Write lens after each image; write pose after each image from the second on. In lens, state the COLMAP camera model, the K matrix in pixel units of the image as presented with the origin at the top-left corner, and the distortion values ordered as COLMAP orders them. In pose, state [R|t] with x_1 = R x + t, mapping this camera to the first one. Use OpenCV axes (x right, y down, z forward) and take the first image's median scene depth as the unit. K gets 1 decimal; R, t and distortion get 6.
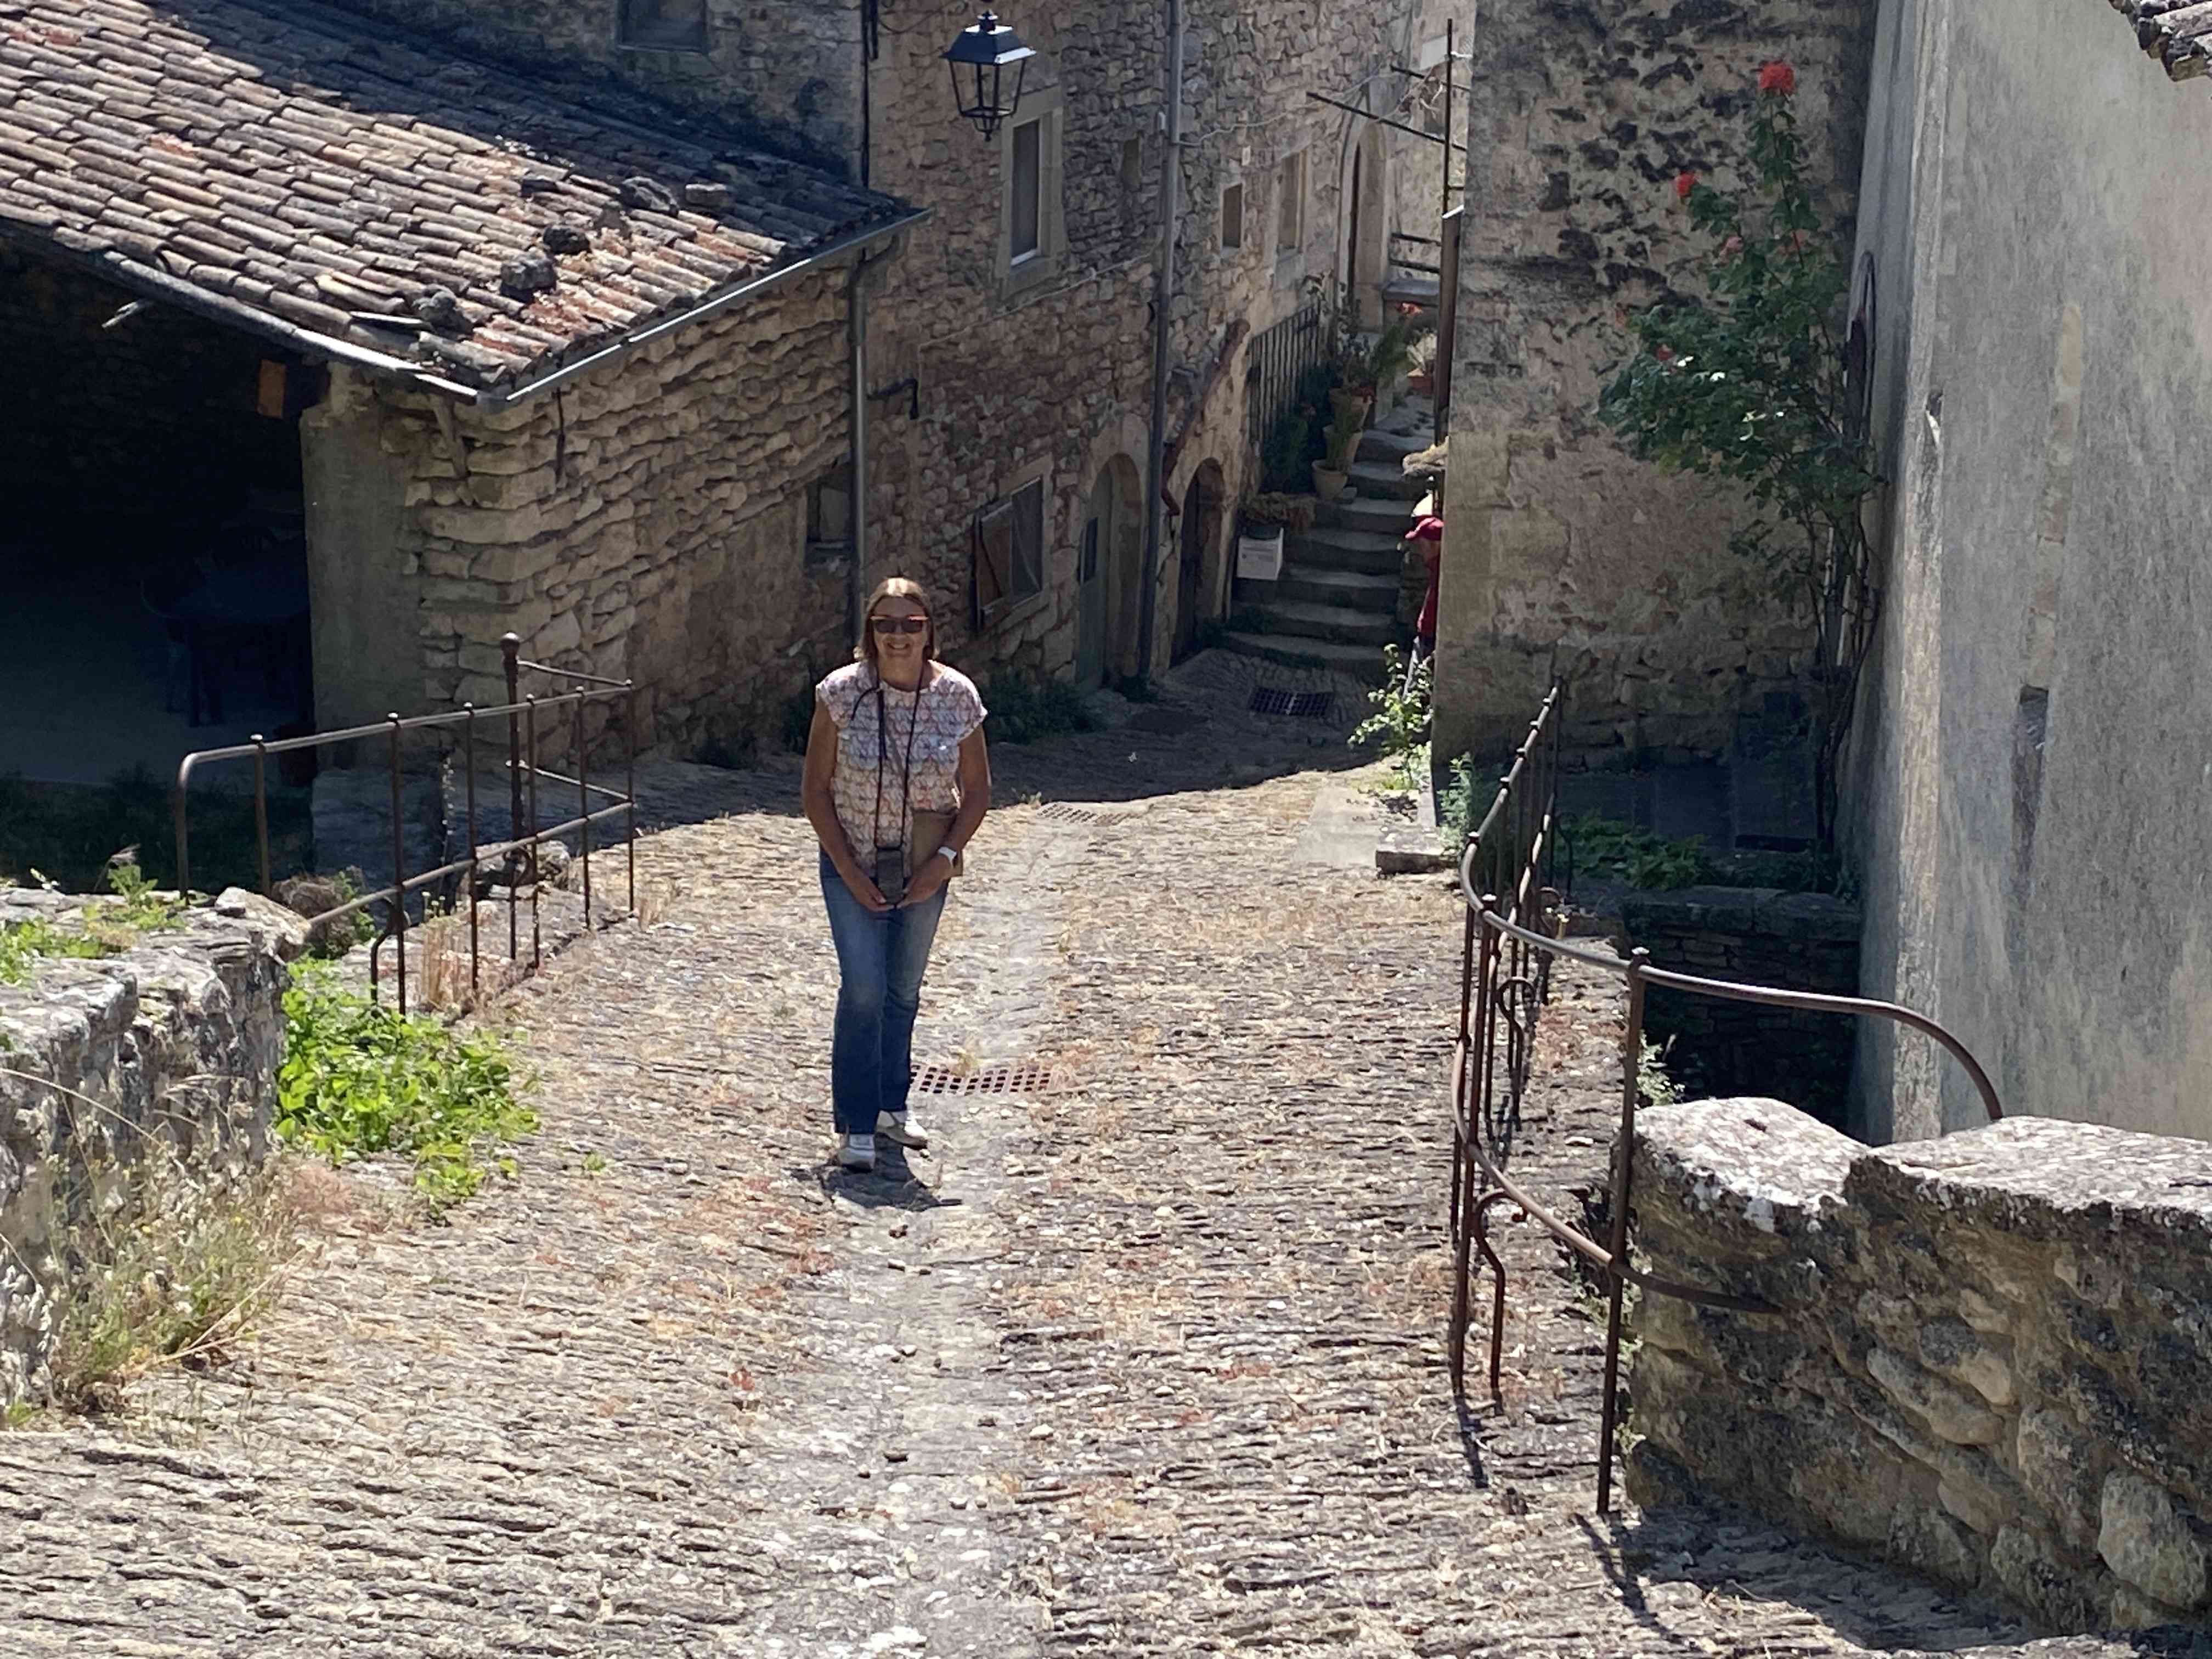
lens RADIAL K [[4022.3, 0, 1194.8], [0, 4022.3, 753.6], [0, 0, 1]] dist [0.292395, -2.236571]
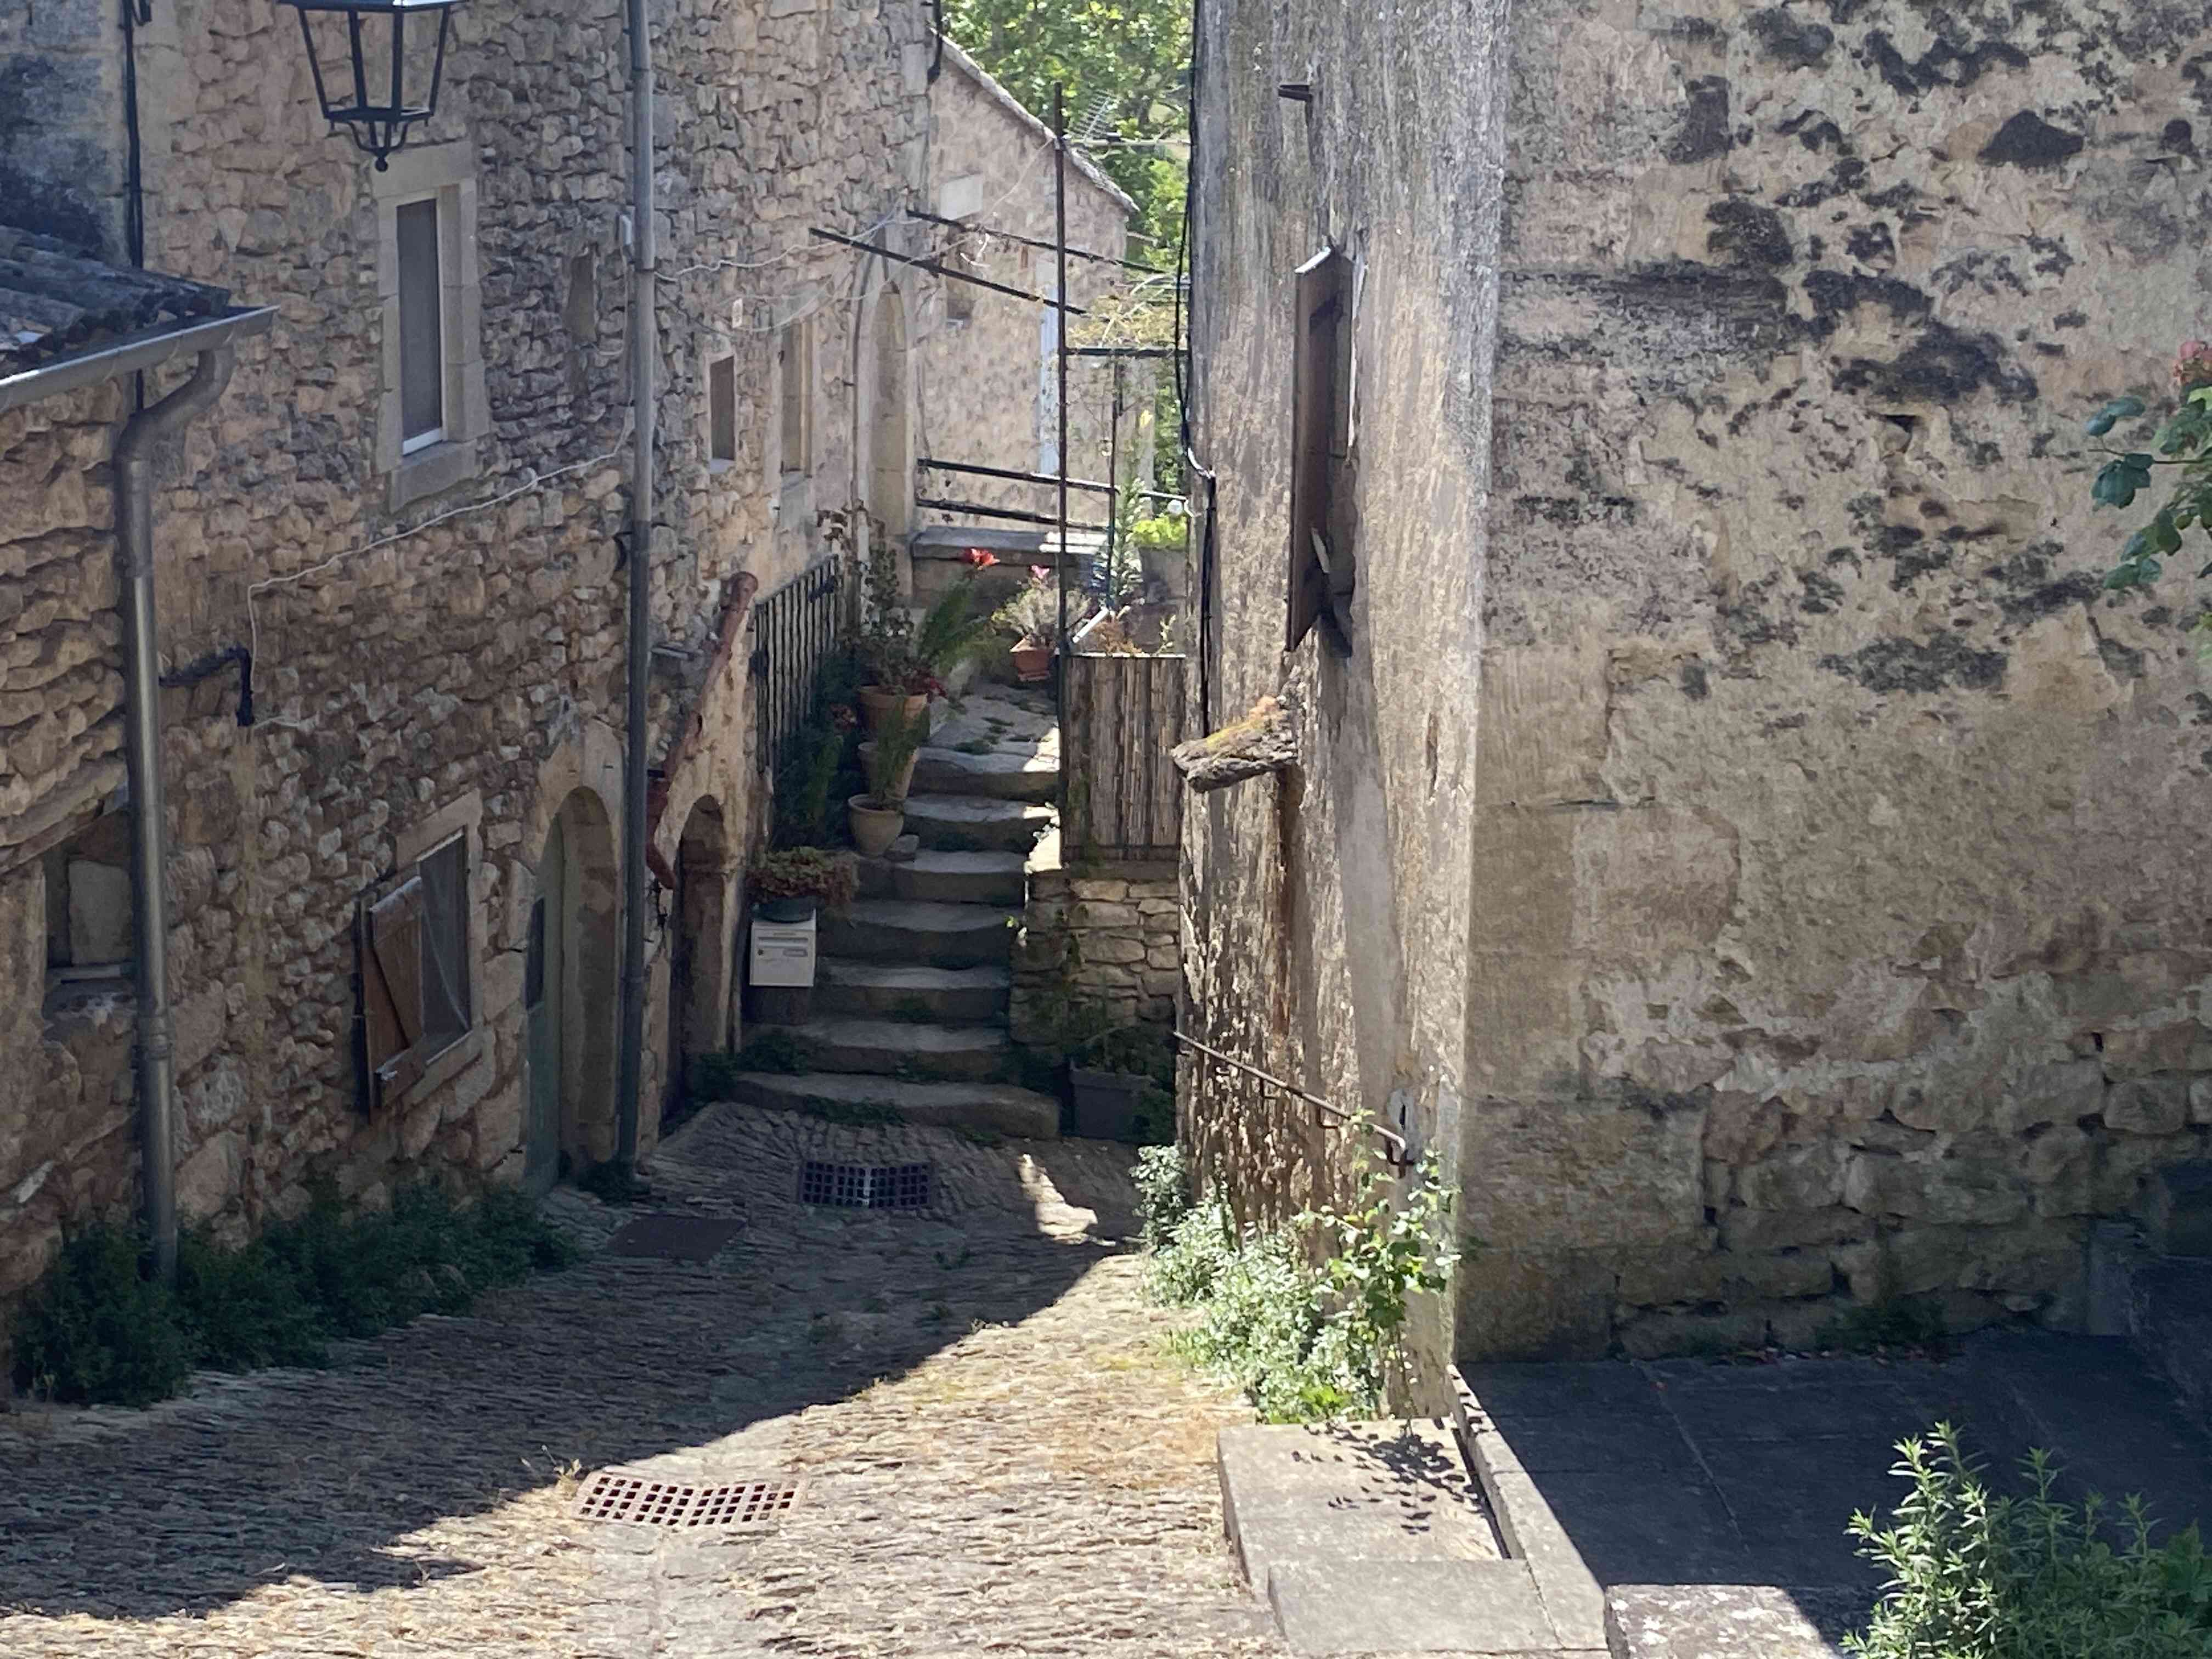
lens RADIAL K [[3953.1, 0, 1104.5], [0, 3953.1, 782.2], [0, 0, 1]] dist [0.207336, -0.607344]
pose [[0.983195, -0.050018, 0.175575, -0.052304], [0.065599, 0.994297, -0.084088, -0.024769], [-0.170368, 0.094192, 0.980868, 0.481017]]
